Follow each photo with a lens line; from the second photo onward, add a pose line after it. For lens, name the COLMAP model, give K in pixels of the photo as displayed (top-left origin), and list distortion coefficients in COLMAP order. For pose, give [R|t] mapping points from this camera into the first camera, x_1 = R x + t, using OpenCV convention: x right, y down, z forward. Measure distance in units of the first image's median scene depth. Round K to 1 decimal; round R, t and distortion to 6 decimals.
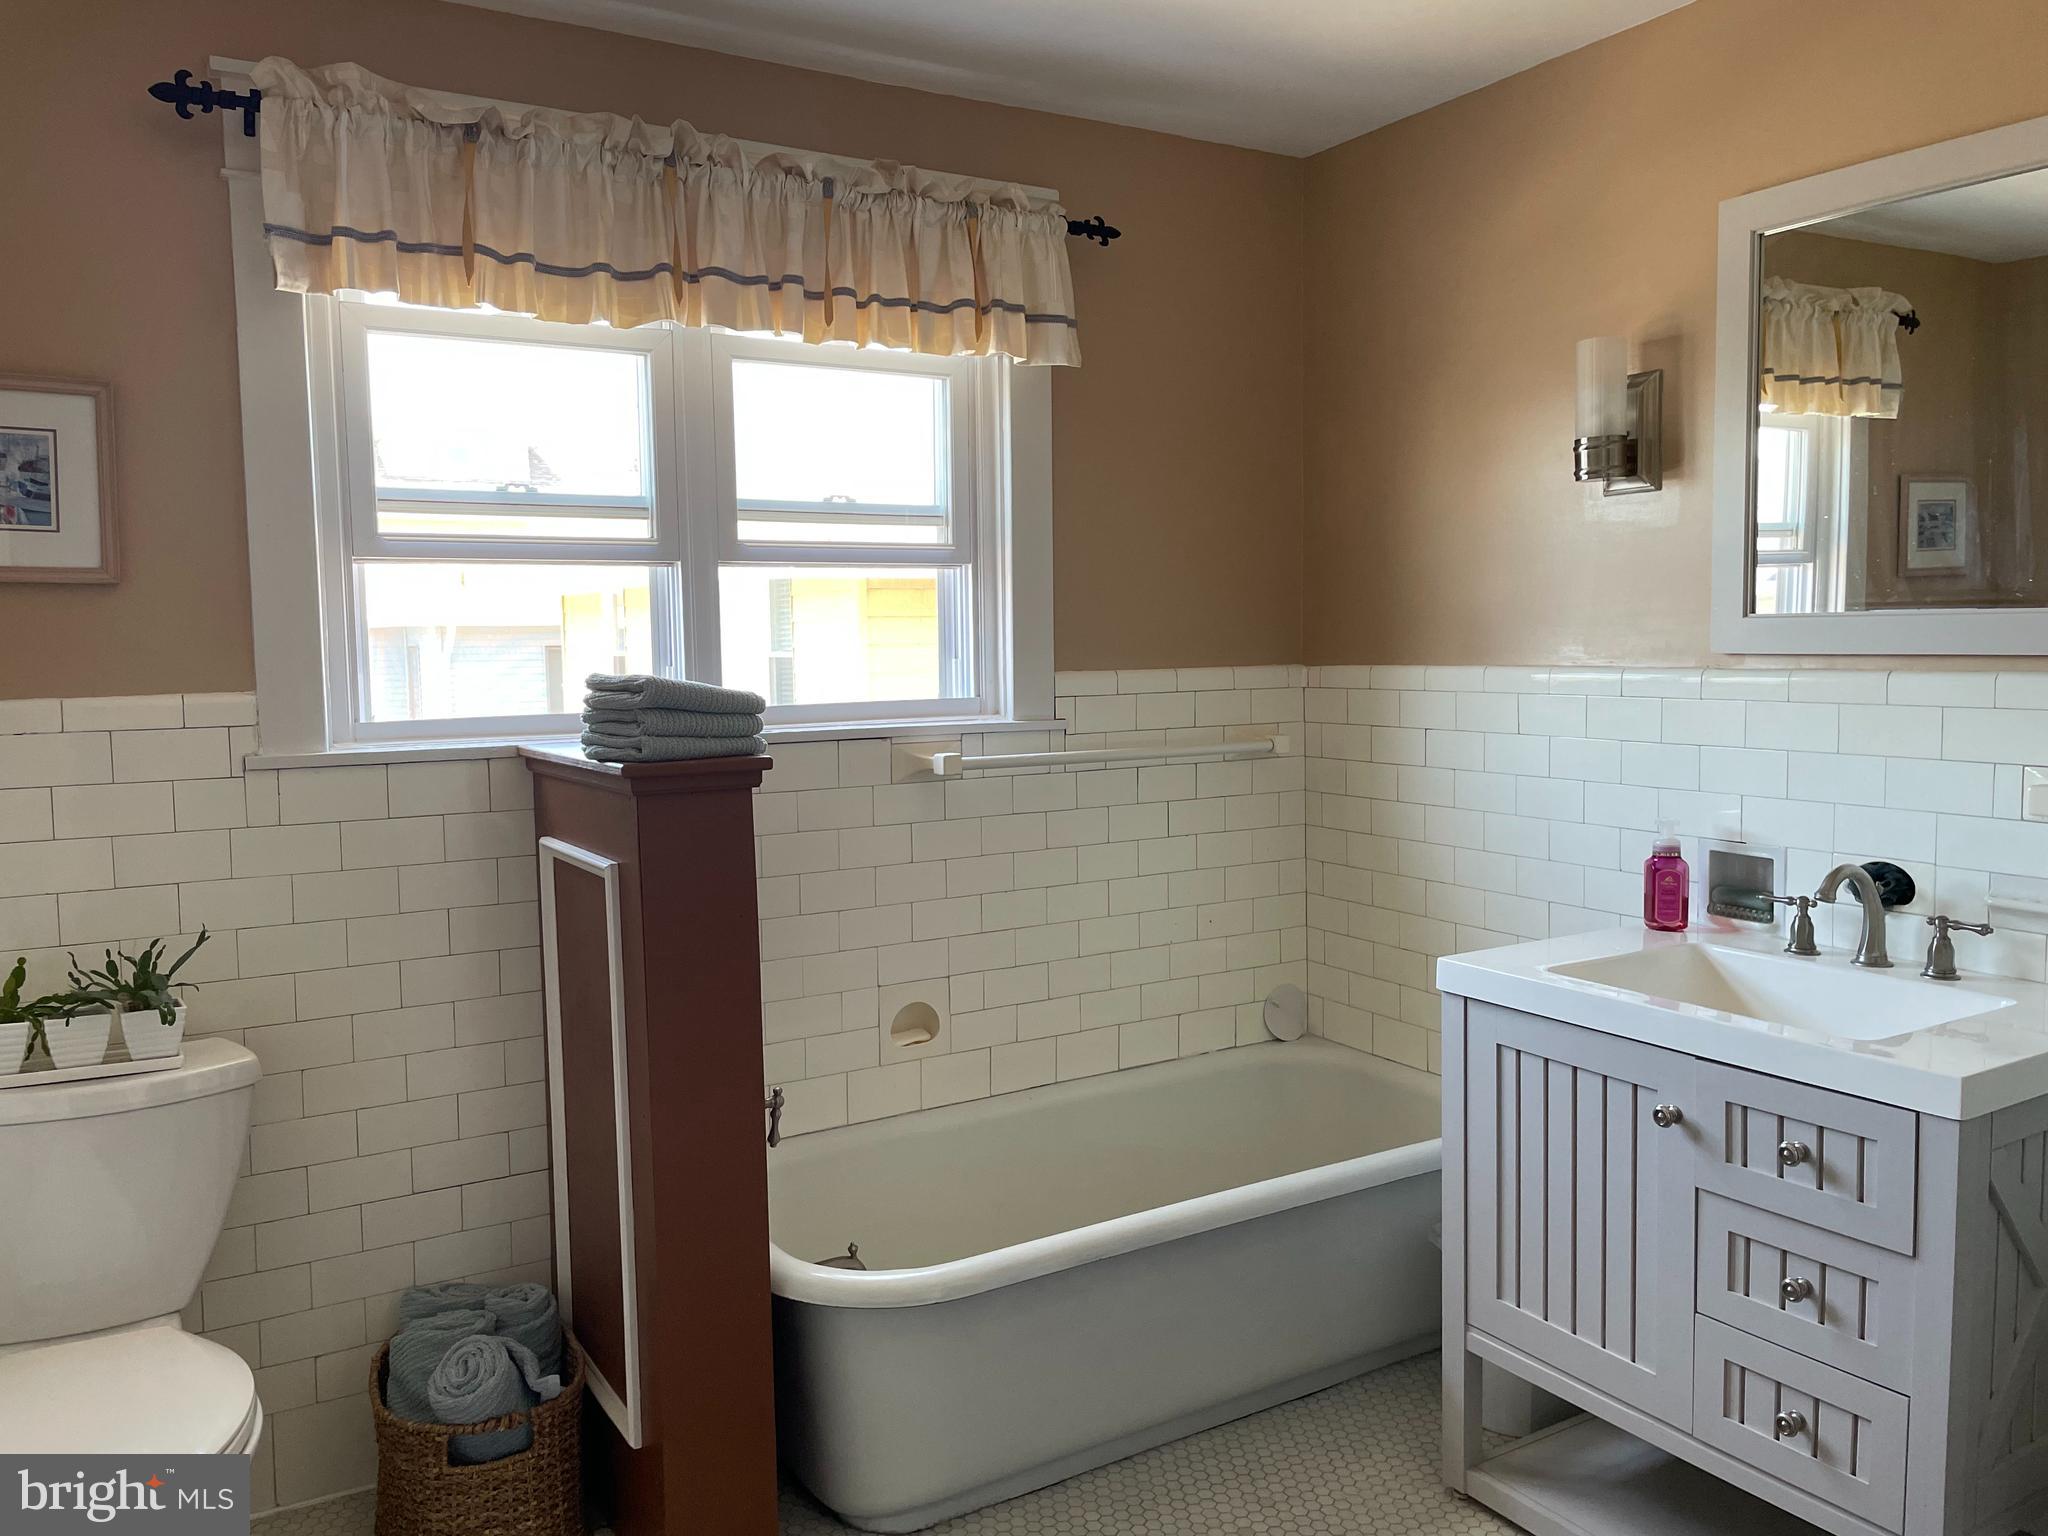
lens RADIAL K [[1551.8, 0, 1032.3], [0, 1551.8, 772.2], [0, 0, 1]] dist [0.013209, -0.021417]
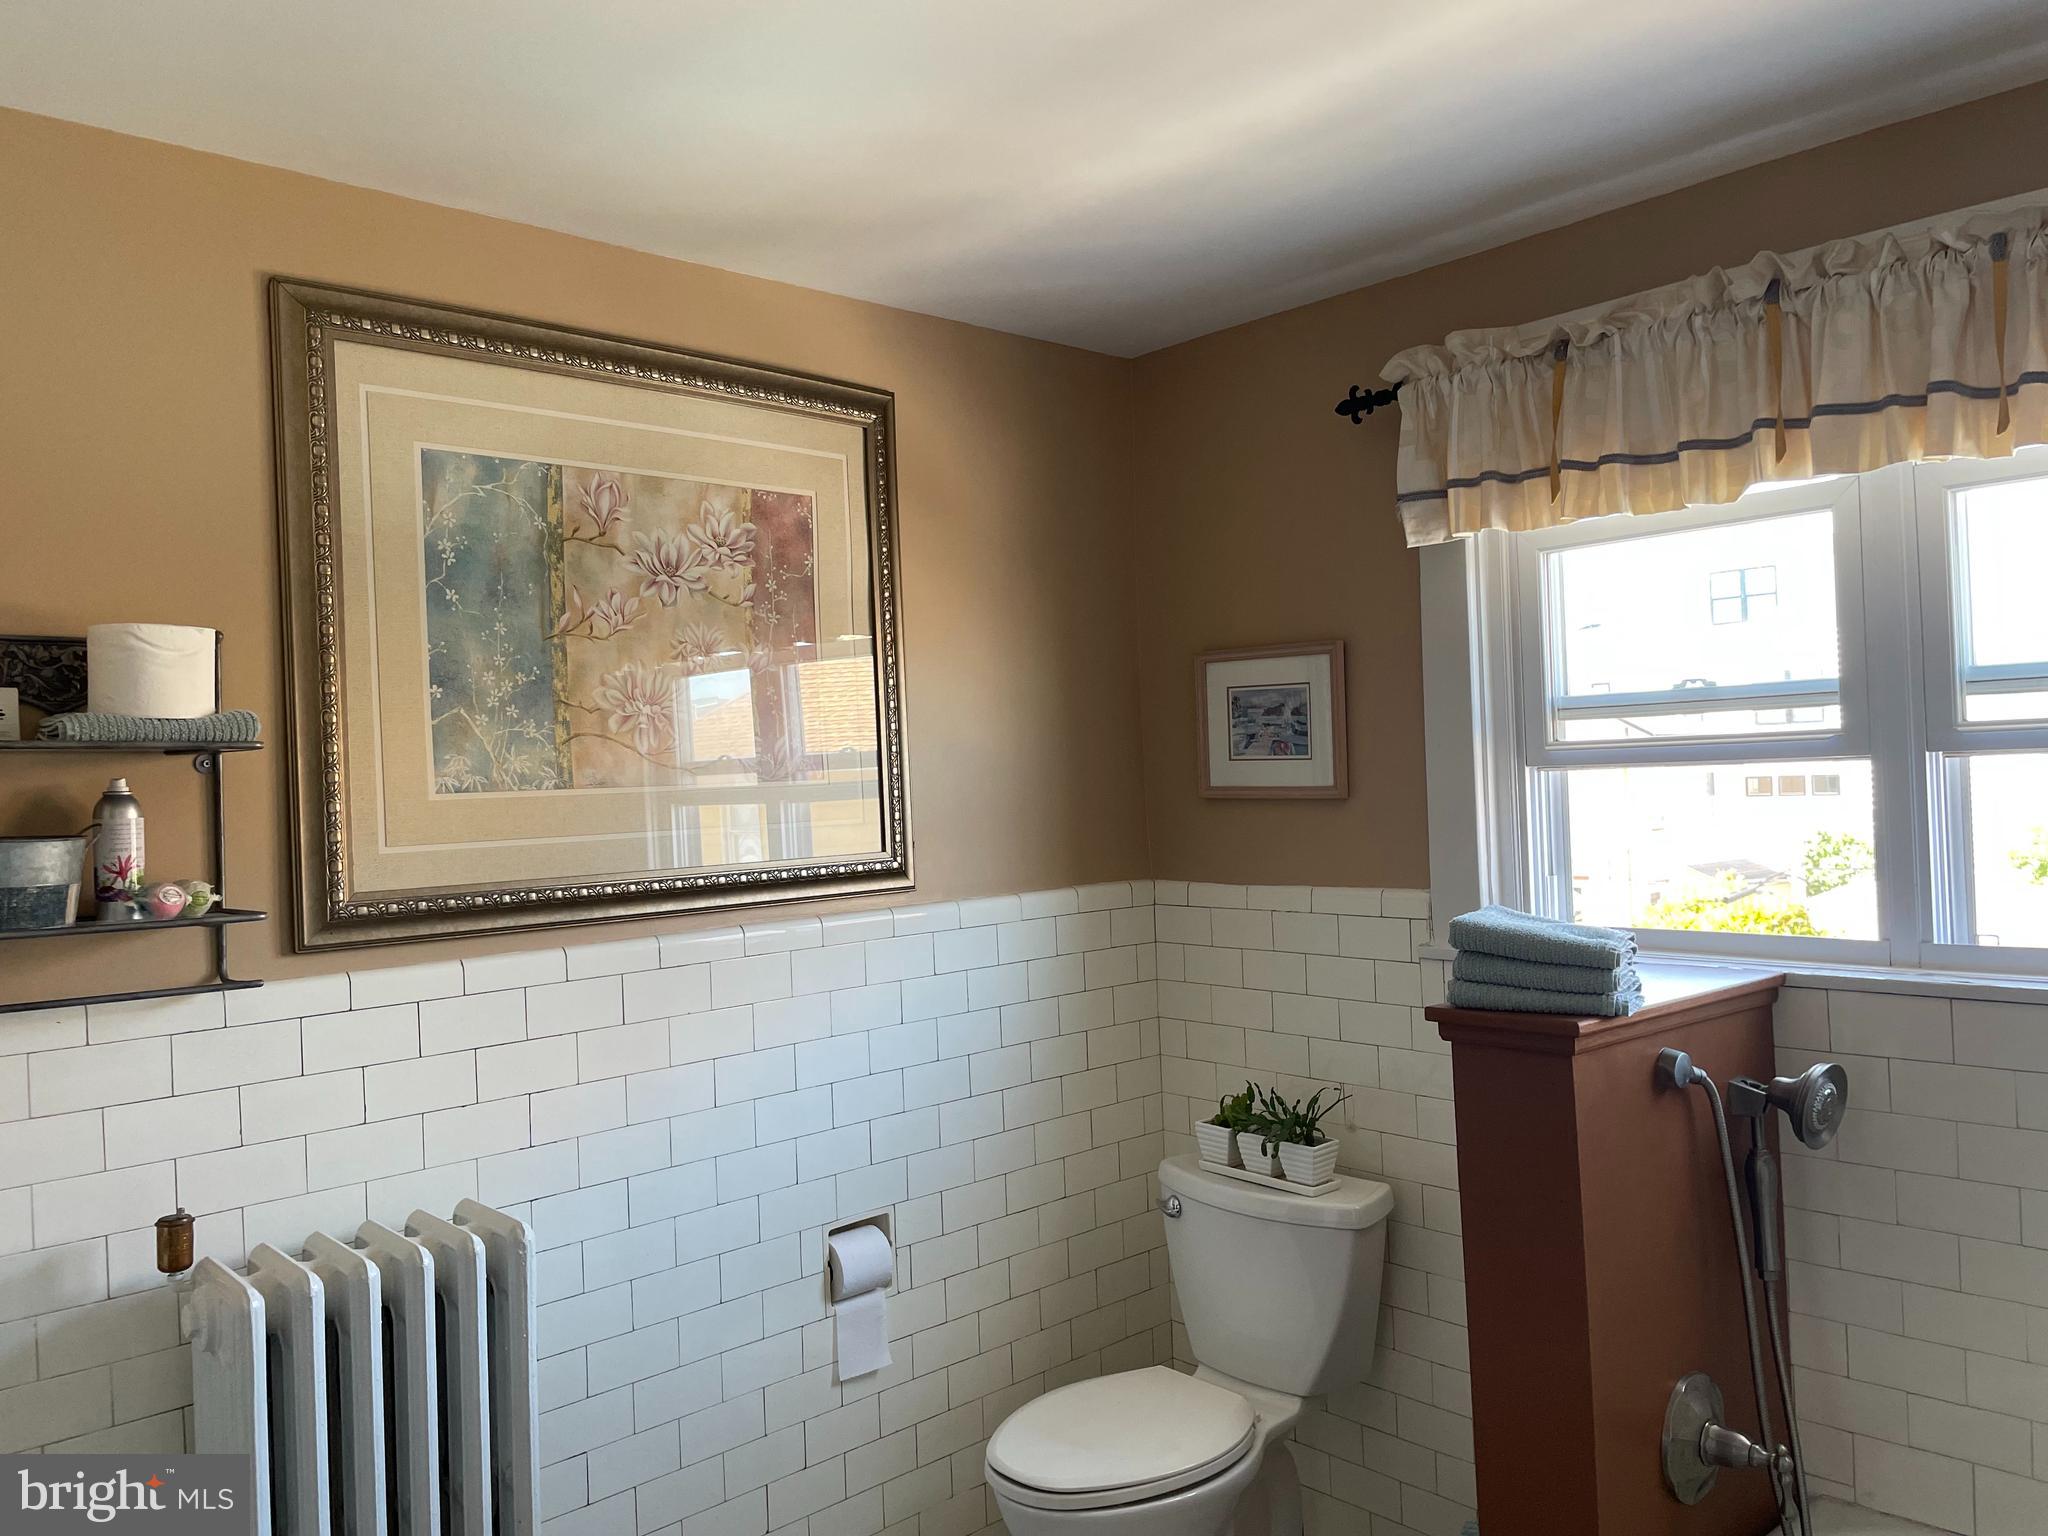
lens RADIAL K [[1551.8, 0, 1031.0], [0, 1551.8, 762.1], [0, 0, 1]] dist [0.013209, -0.021417]
pose [[0.195809, -0.009183, -0.980599, 0.568237], [-0.059131, 0.998026, -0.021153, -0.105217], [0.978858, 0.062126, 0.194880, 0.490787]]
